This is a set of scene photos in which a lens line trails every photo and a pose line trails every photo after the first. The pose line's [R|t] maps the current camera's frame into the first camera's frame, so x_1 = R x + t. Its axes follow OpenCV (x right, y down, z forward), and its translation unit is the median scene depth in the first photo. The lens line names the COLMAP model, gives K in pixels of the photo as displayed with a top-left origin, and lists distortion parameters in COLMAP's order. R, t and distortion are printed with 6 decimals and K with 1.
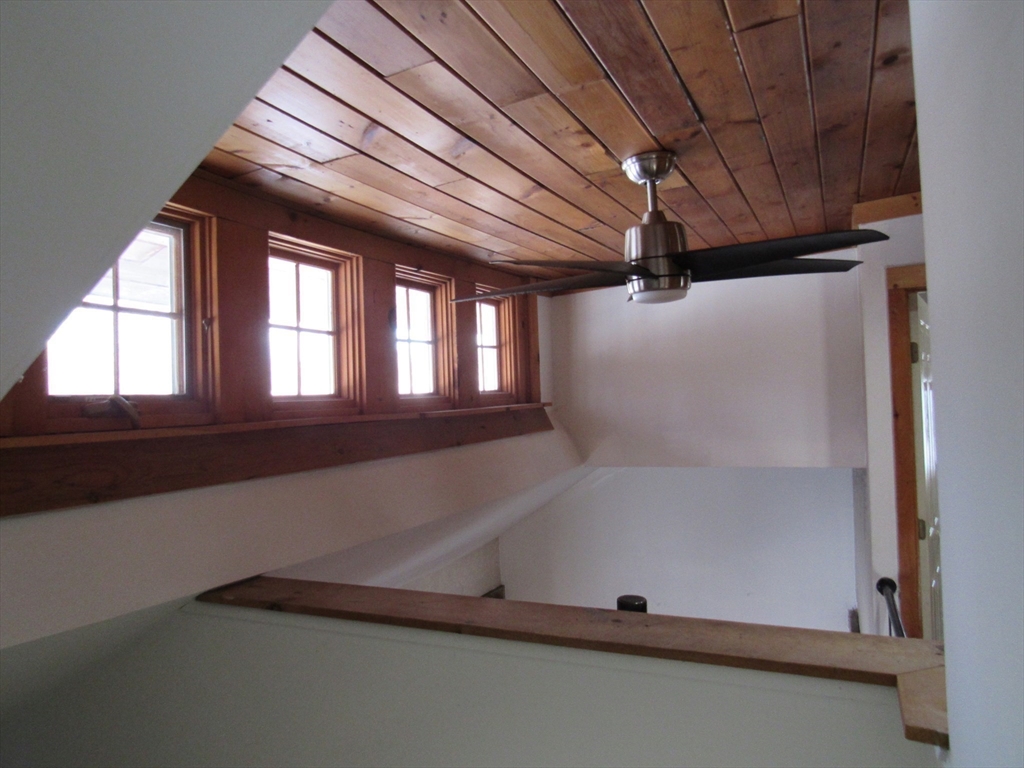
lens RADIAL K [[732.1, 0, 512.0], [0, 732.1, 384.0], [0, 0, 1]] dist [-0.029857, -0.004160]
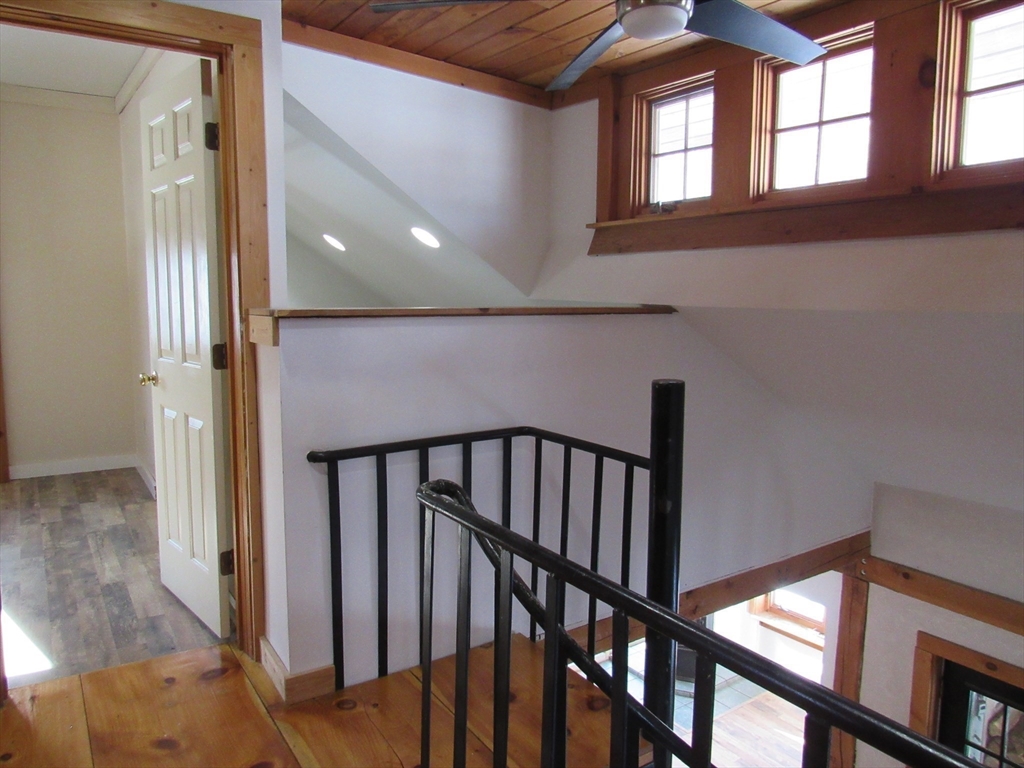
lens RADIAL K [[732.1, 0, 512.0], [0, 732.1, 384.0], [0, 0, 1]] dist [-0.029857, -0.004160]
pose [[-0.536016, 0.149316, -0.830898, 0.746664], [0.042191, 0.987742, 0.150284, 0.104629], [0.843153, 0.045498, -0.535745, 0.961119]]
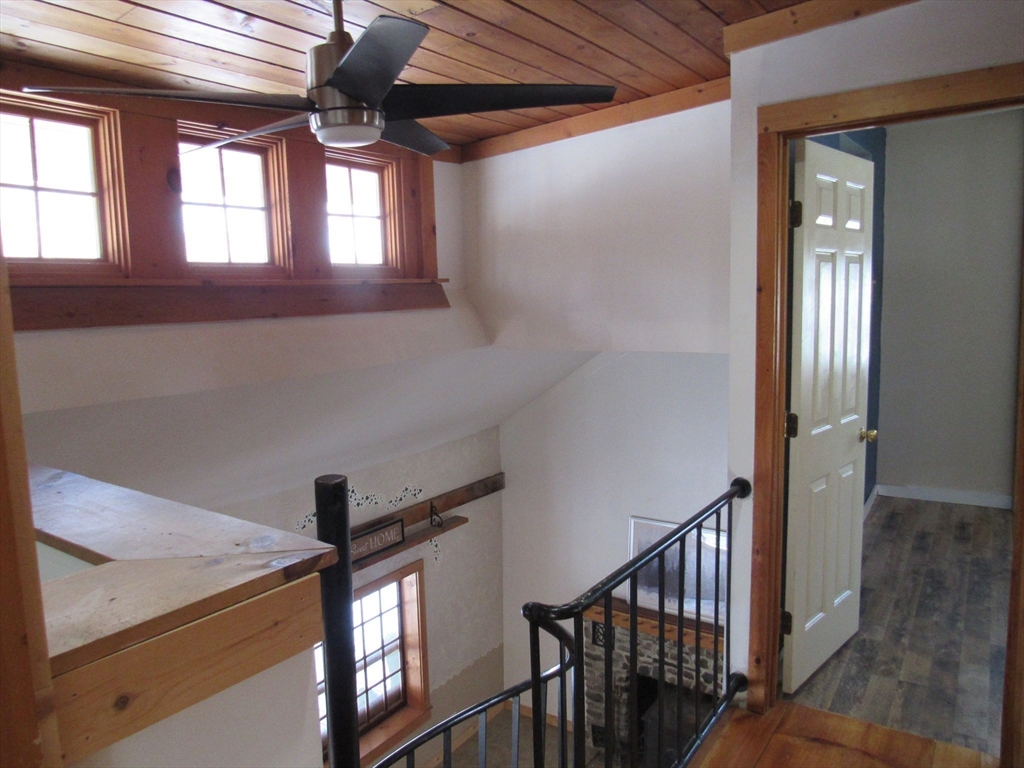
lens RADIAL K [[732.1, 0, 512.0], [0, 732.1, 384.0], [0, 0, 1]] dist [-0.029857, -0.004160]
pose [[0.984559, 0.029901, -0.172478, 0.394046], [-0.004973, 0.989683, 0.143189, 0.032325], [0.174980, -0.140120, 0.974550, 0.115623]]
